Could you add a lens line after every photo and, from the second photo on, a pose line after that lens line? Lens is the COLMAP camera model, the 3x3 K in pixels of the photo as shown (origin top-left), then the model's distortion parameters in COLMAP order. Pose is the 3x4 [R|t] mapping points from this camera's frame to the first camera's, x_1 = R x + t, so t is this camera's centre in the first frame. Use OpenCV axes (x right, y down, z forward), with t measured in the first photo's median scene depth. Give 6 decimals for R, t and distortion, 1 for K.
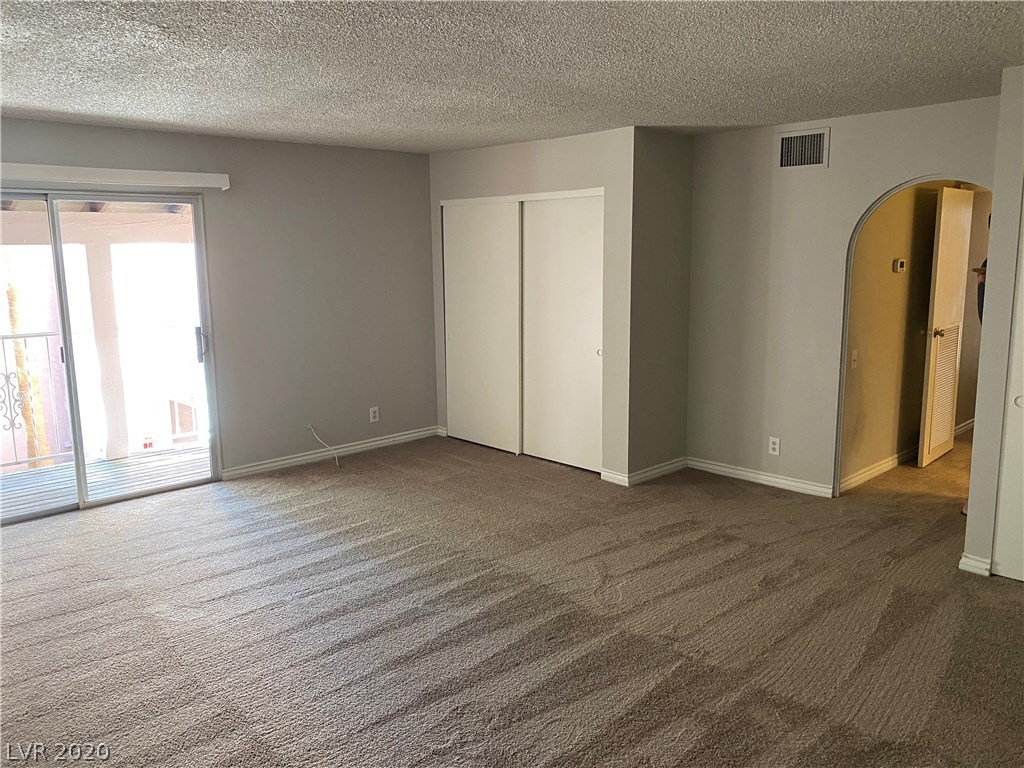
lens RADIAL K [[785.0, 0, 505.3], [0, 785.0, 378.6], [0, 0, 1]] dist [0.020302, -0.019316]
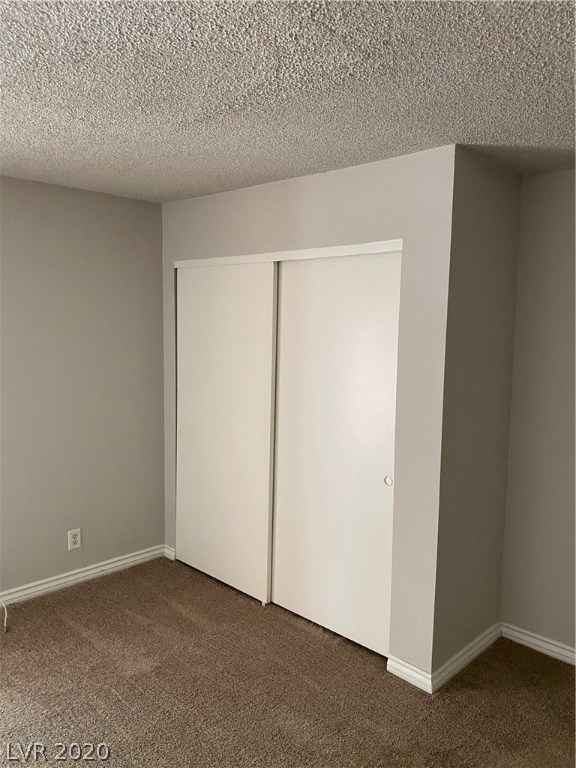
lens RADIAL K [[588.7, 0, 290.9], [0, 588.7, 379.5], [0, 0, 1]] dist [0.020302, -0.019316]
pose [[0.998463, 0.025395, 0.049259, 0.010251], [-0.021947, 0.997353, -0.069322, -0.094620], [-0.050889, 0.068134, 0.996377, 0.556103]]
